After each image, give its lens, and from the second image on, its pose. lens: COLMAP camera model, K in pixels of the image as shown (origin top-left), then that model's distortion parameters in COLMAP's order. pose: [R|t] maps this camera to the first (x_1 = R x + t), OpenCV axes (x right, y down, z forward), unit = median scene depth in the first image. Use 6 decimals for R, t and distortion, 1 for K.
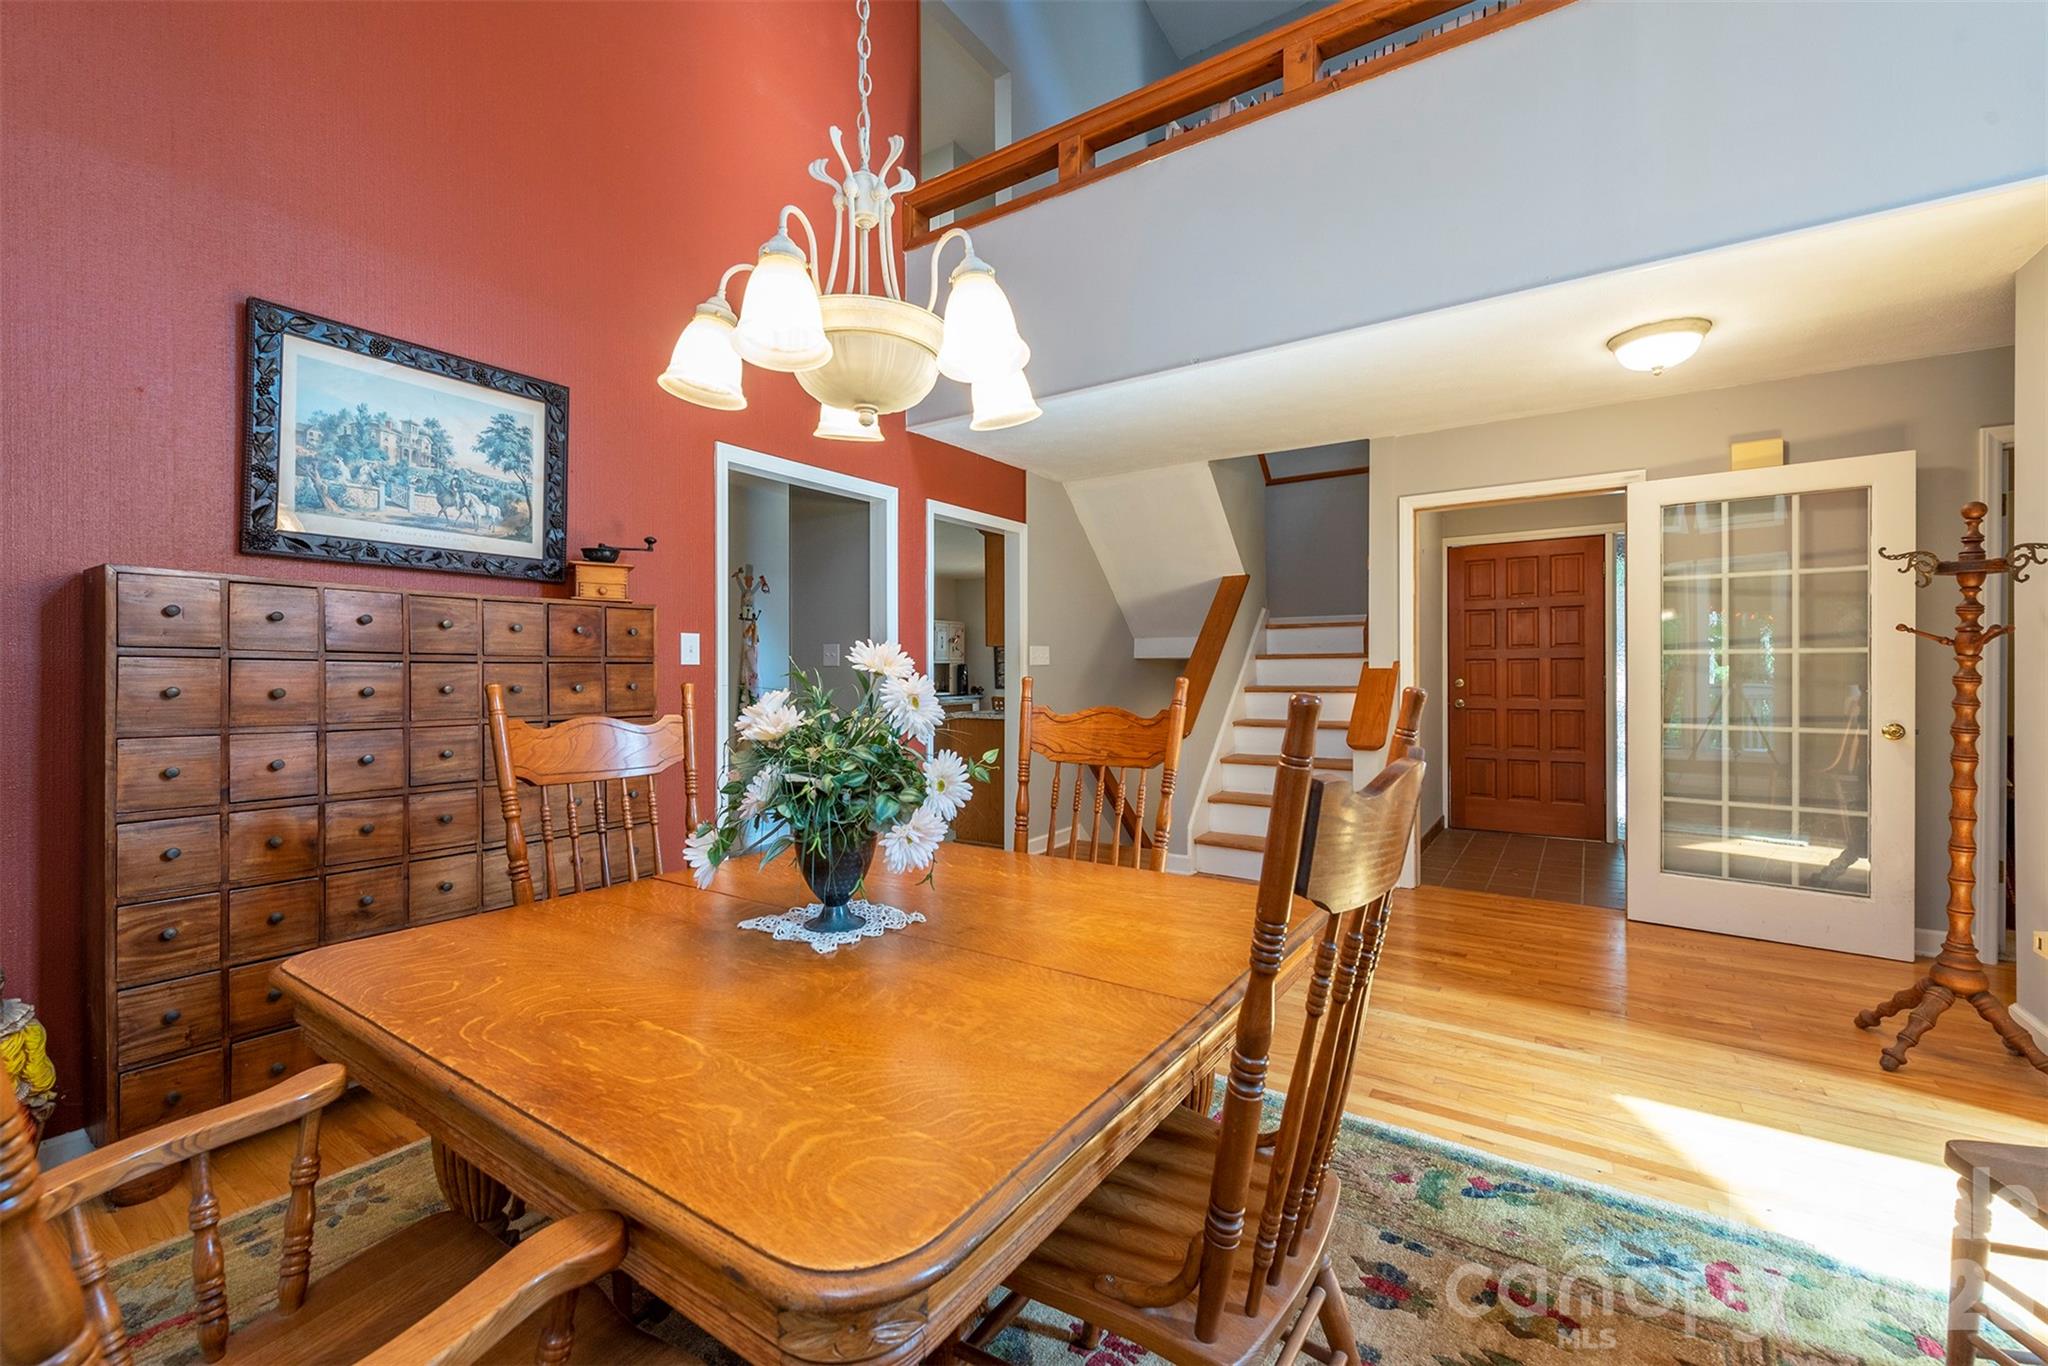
lens RADIAL K [[842.6, 0, 1019.8], [0, 842.6, 669.2], [0, 0, 1]] dist [0.007548, -0.001750]
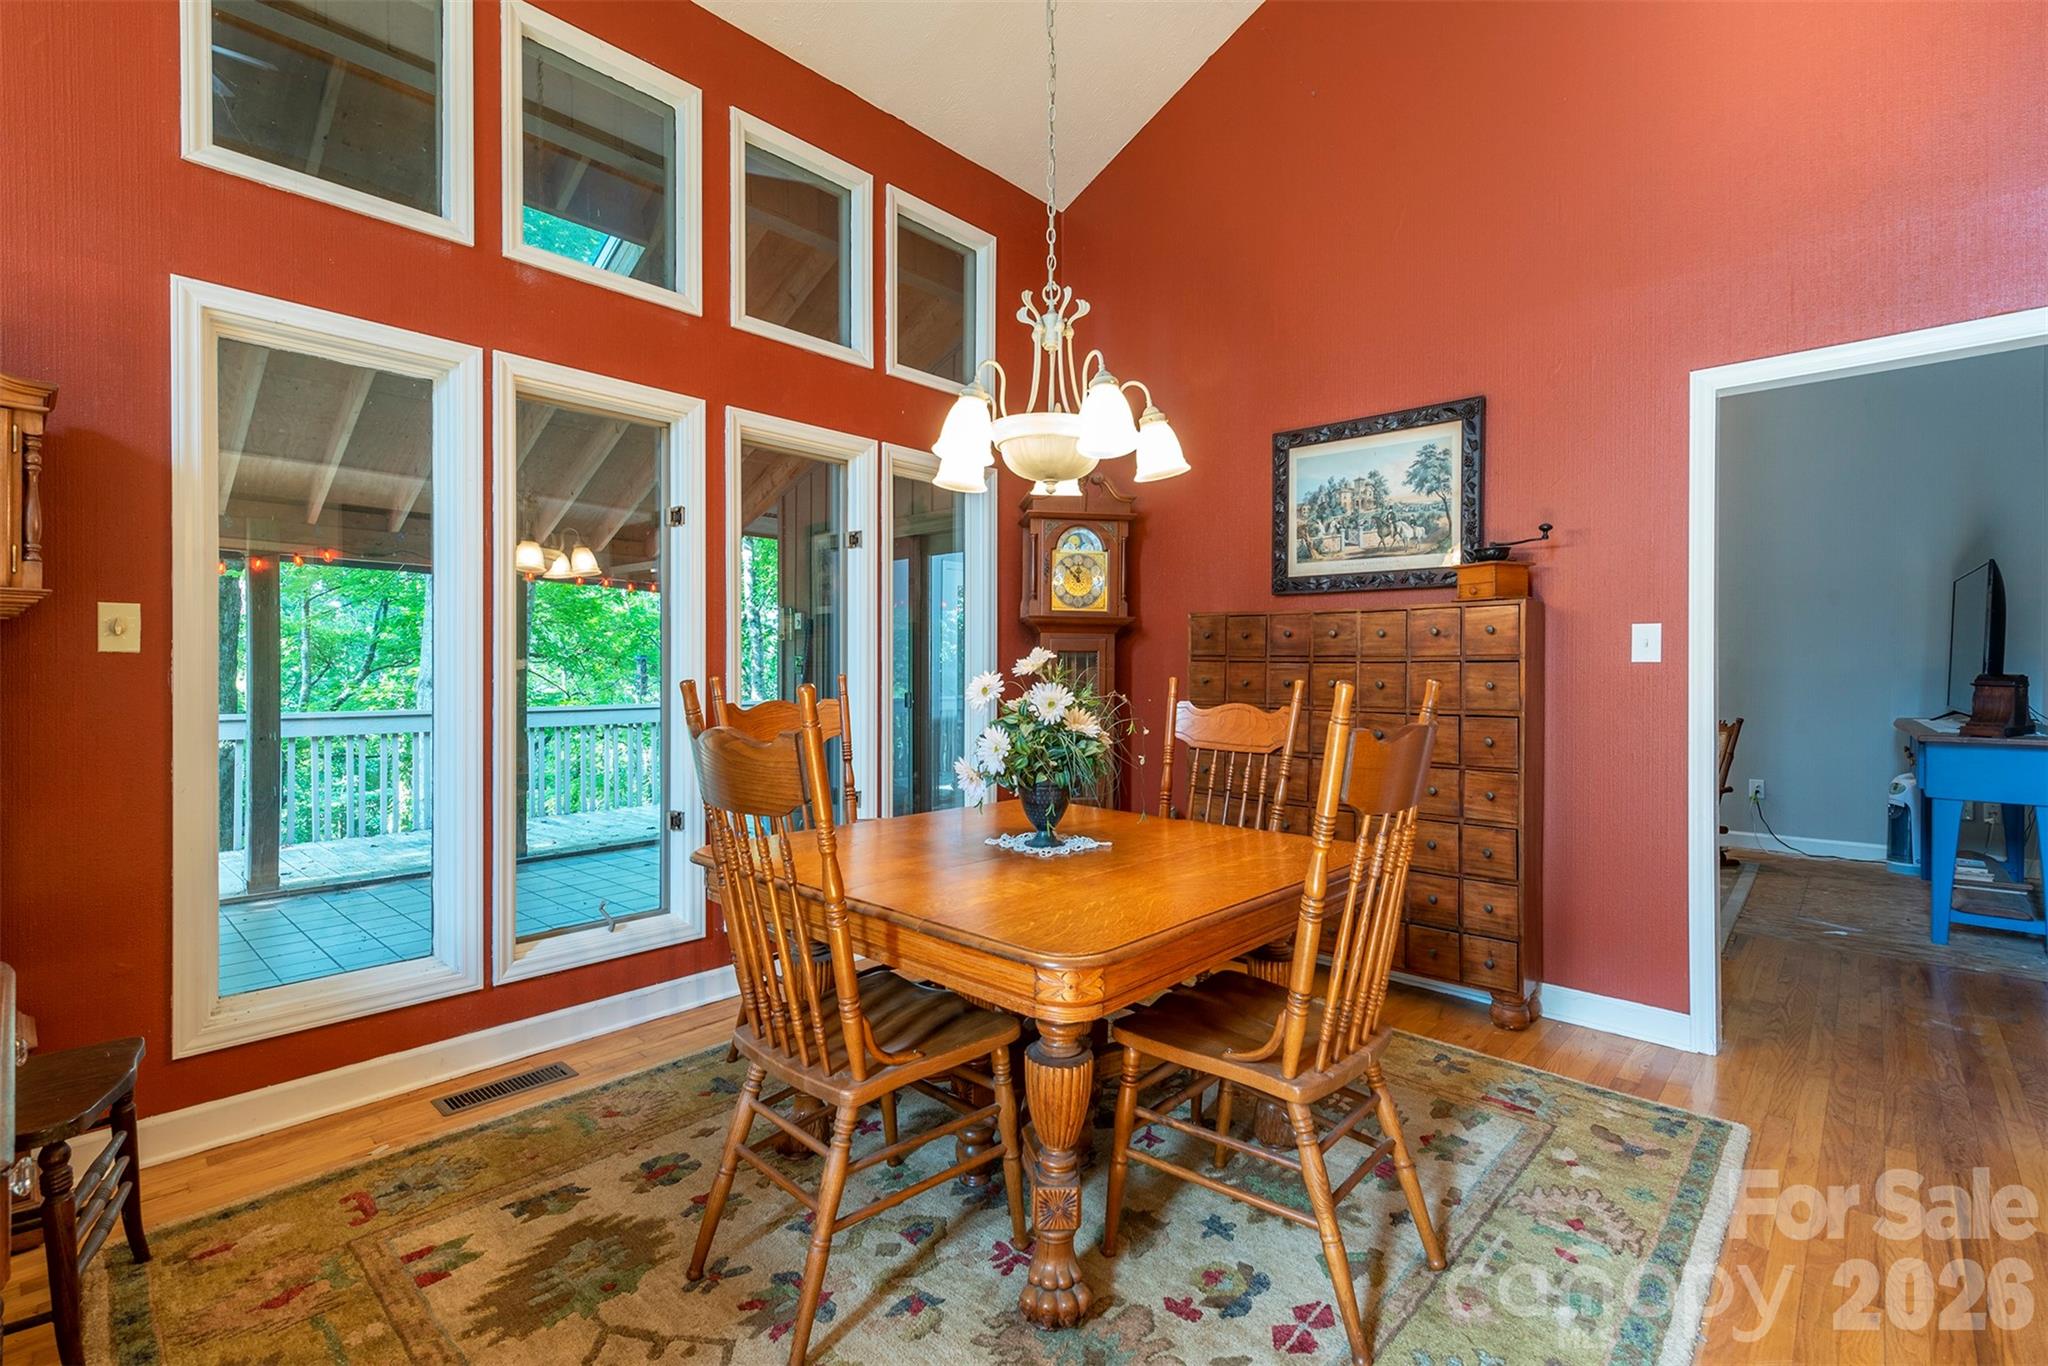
lens RADIAL K [[941.6, 0, 988.8], [0, 941.6, 670.0], [0, 0, 1]] dist [0.025613, -0.000024]
pose [[-0.171109, -0.005413, -0.985237, 0.766951], [-0.003473, 0.999982, -0.004891, 0.011359], [0.985246, 0.002585, -0.171124, 0.647404]]
